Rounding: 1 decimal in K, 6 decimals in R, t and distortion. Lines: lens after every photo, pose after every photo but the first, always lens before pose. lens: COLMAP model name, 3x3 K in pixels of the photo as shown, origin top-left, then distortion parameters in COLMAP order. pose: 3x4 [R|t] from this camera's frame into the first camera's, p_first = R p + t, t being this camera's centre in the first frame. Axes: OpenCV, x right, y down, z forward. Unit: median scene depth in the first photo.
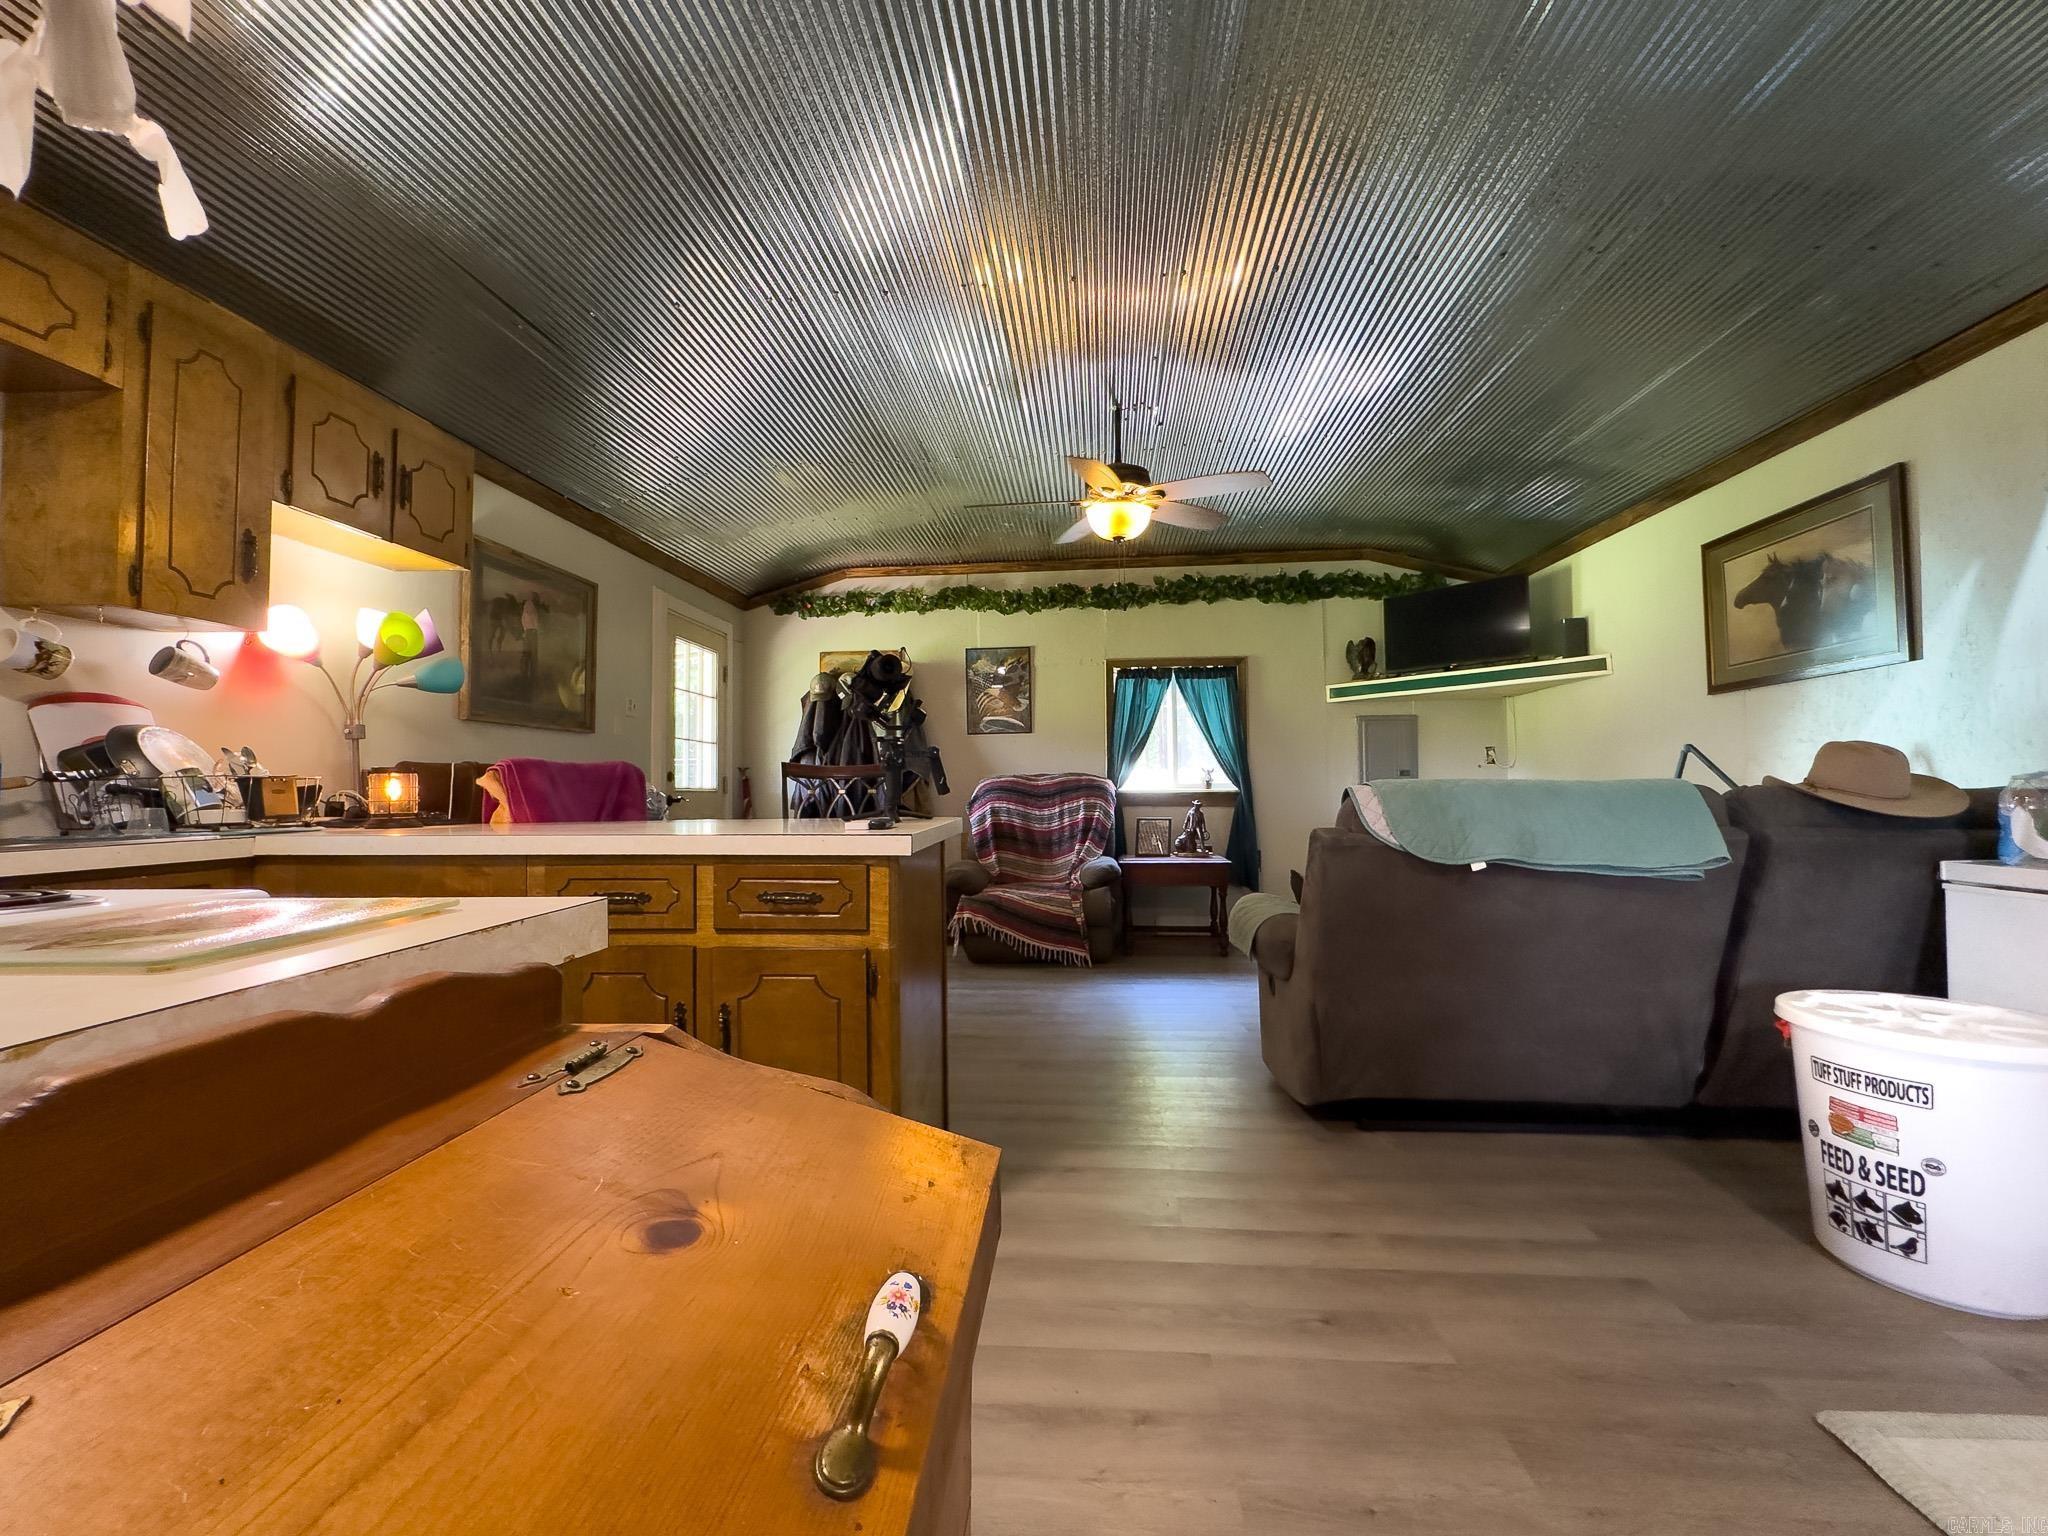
lens RADIAL K [[866.5, 0, 1025.4], [0, 866.5, 765.3], [0, 0, 1]] dist [-0.002605, 0.000290]
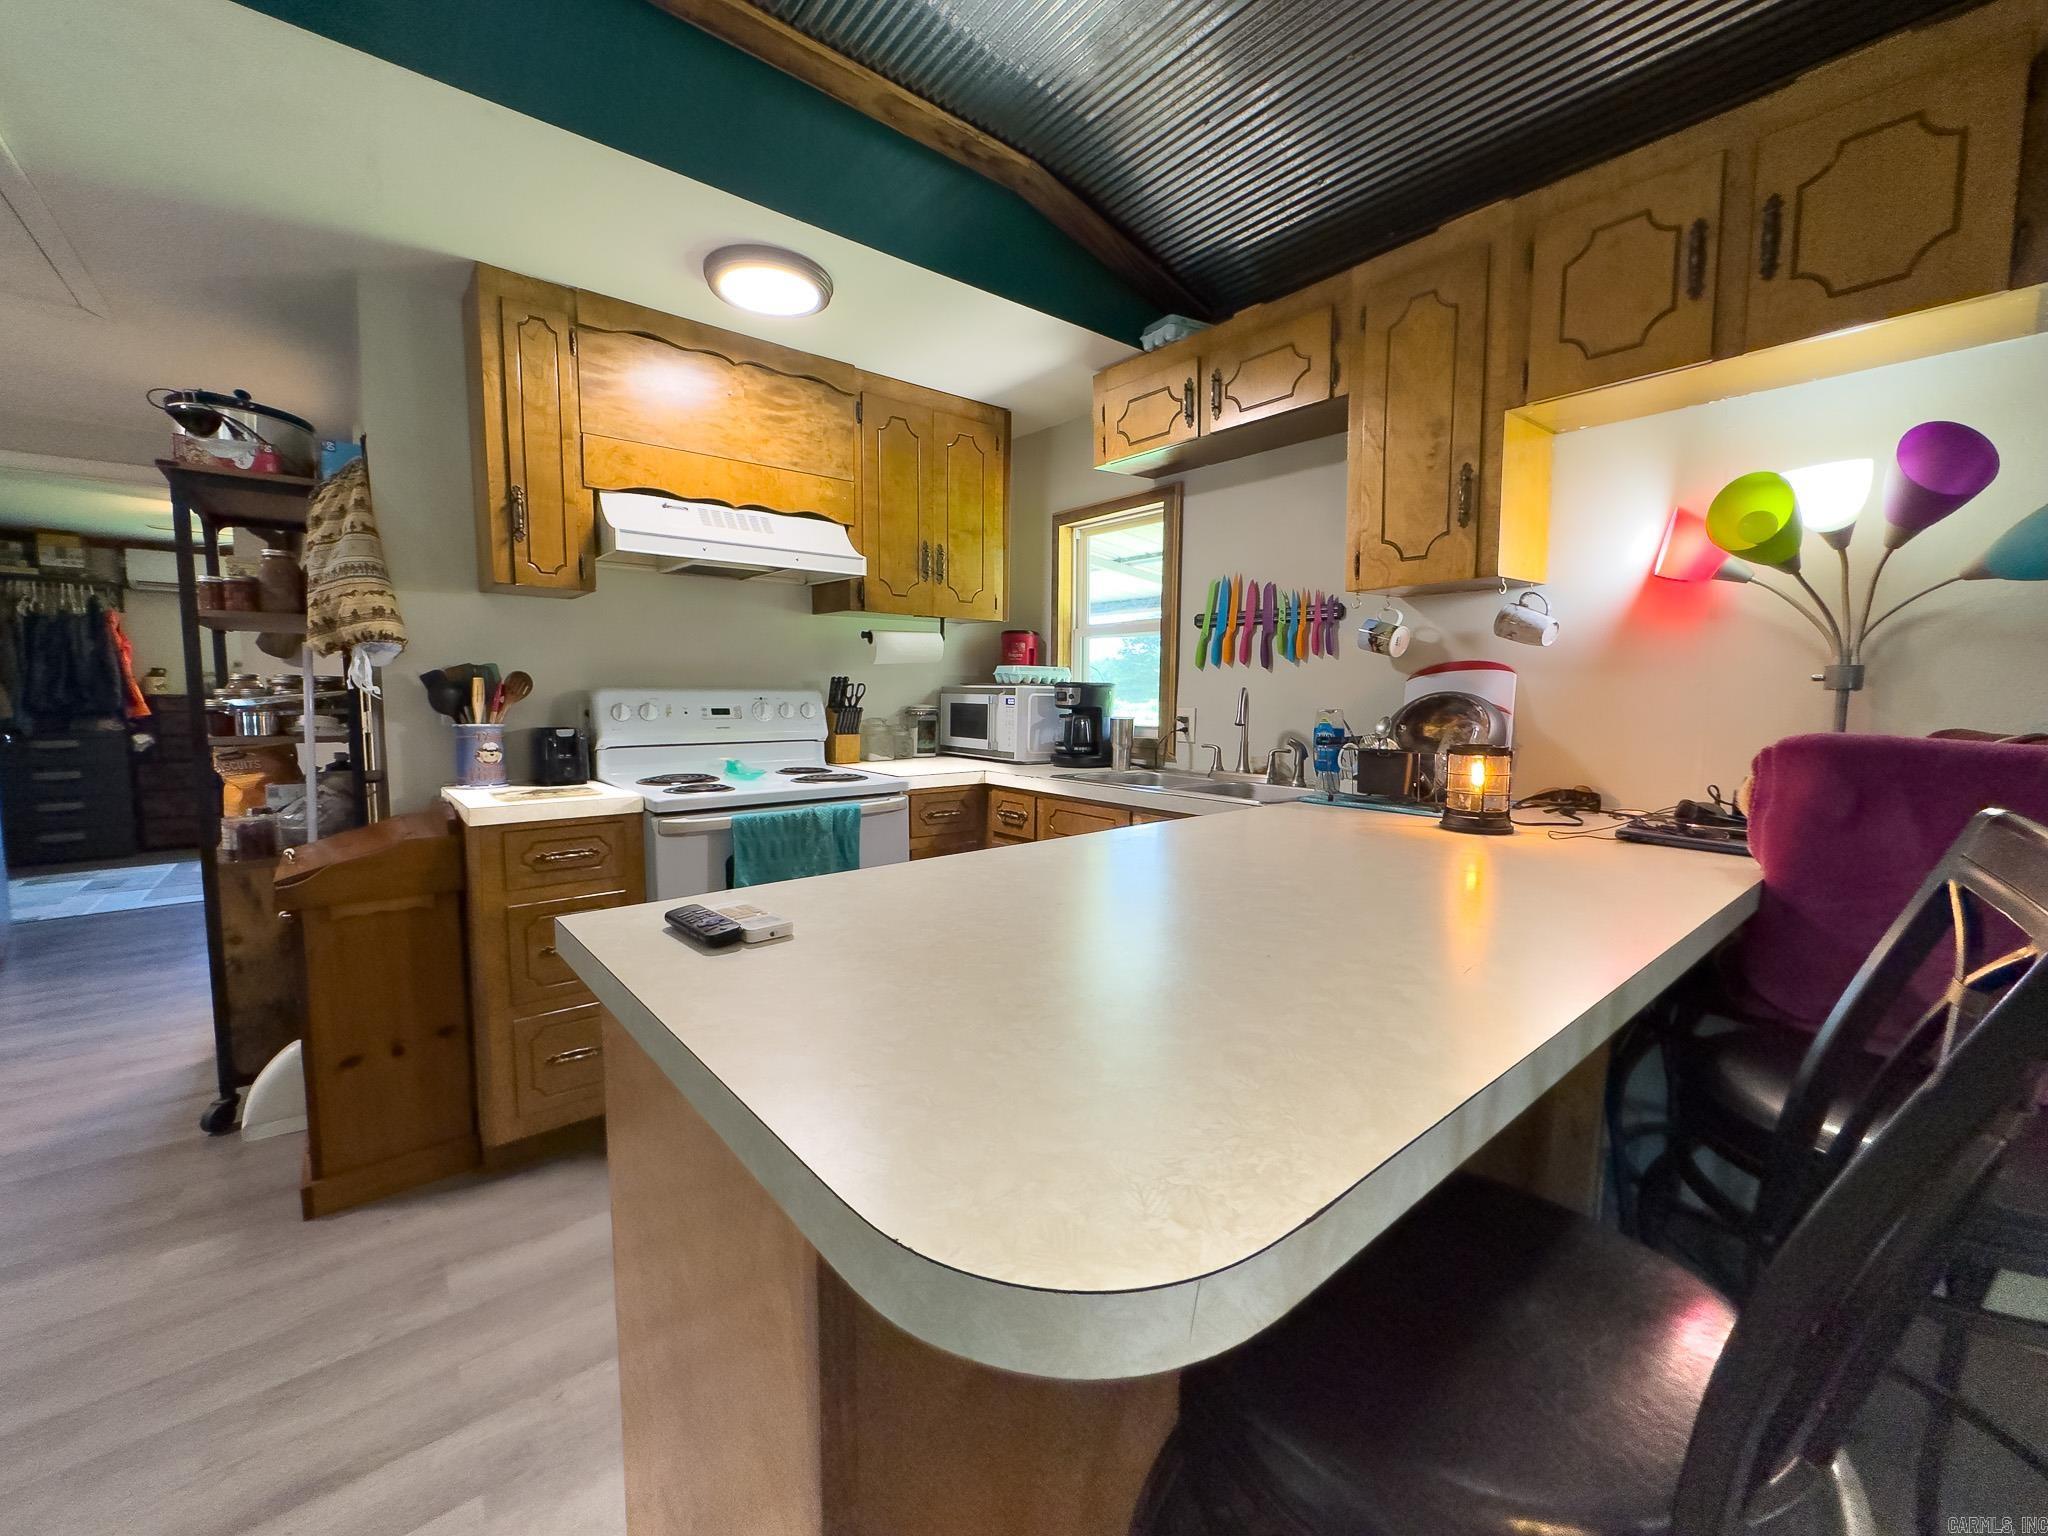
lens RADIAL K [[819.5, 0, 1025.8], [0, 819.5, 765.6], [0, 0, 1]] dist [-0.001144, 0.000484]
pose [[-0.714939, 0.071045, -0.695568, 0.008813], [0.022418, 0.996642, 0.078755, -0.037002], [0.698827, 0.040712, -0.714131, 1.051248]]
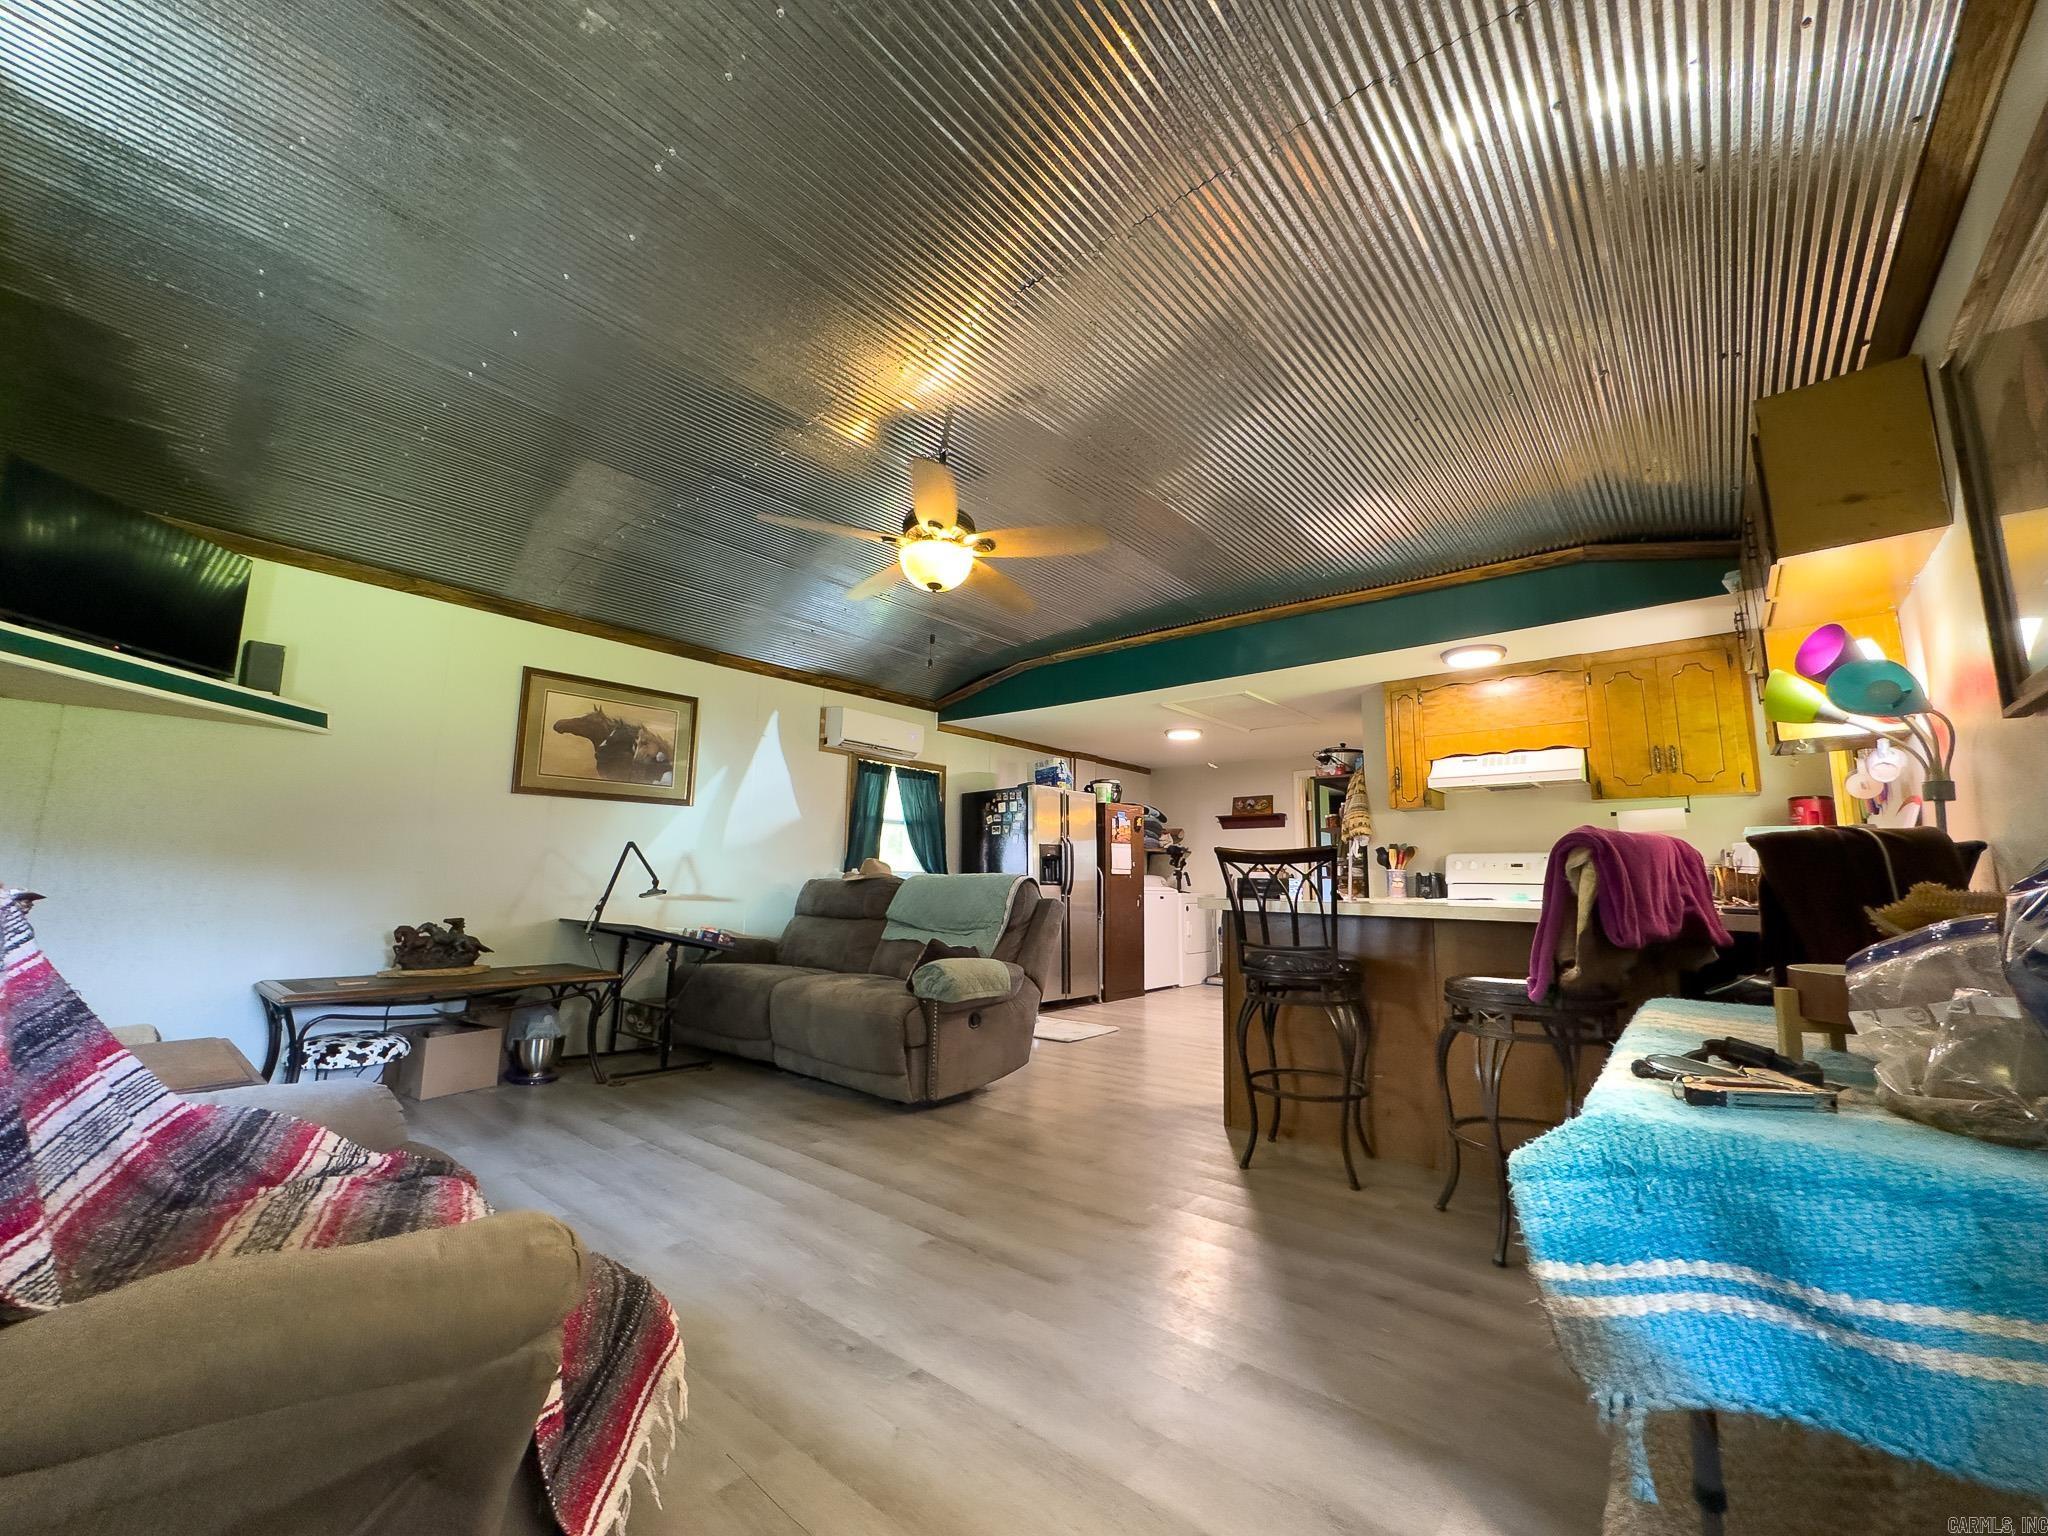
lens RADIAL K [[811.9, 0, 1008.3], [0, 811.9, 764.2], [0, 0, 1]] dist [0.000036, 0.000115]
pose [[-0.807161, 0.085221, 0.584148, -0.560201], [-0.023264, 0.984164, -0.175725, 0.082998], [-0.589873, -0.155428, -0.792396, 2.094604]]
